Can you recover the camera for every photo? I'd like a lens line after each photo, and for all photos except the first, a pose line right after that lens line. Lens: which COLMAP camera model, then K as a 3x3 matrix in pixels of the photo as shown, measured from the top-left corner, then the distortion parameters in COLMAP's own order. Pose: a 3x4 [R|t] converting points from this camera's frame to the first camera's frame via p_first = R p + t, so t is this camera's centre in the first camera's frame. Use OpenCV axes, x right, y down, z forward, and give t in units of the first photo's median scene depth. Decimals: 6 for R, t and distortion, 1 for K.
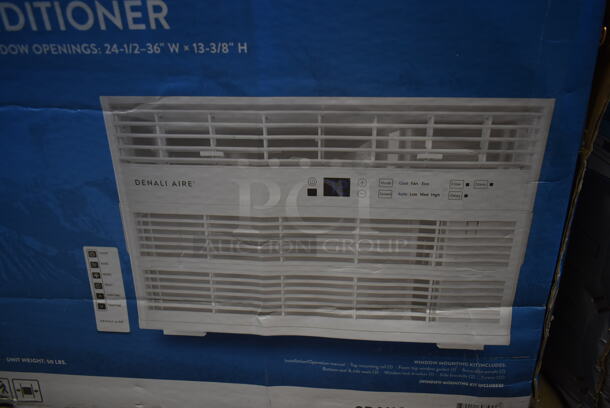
lens RADIAL K [[463.7, 0, 305.4], [0, 463.7, 202.2], [0, 0, 1]] dist [-0.024204, 0.015206]
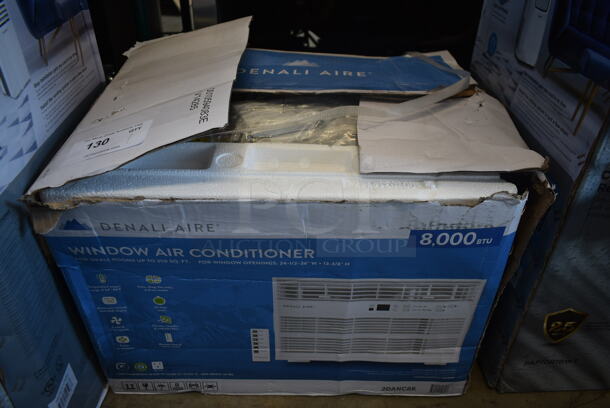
lens RADIAL K [[463.7, 0, 305.0], [0, 463.7, 204.8], [0, 0, 1]] dist [-0.024204, 0.015206]
pose [[0.997027, -0.026462, 0.072365, -0.434858], [0.007415, 0.967768, 0.251733, -1.037171], [-0.076694, -0.250448, 0.965088, -0.893587]]
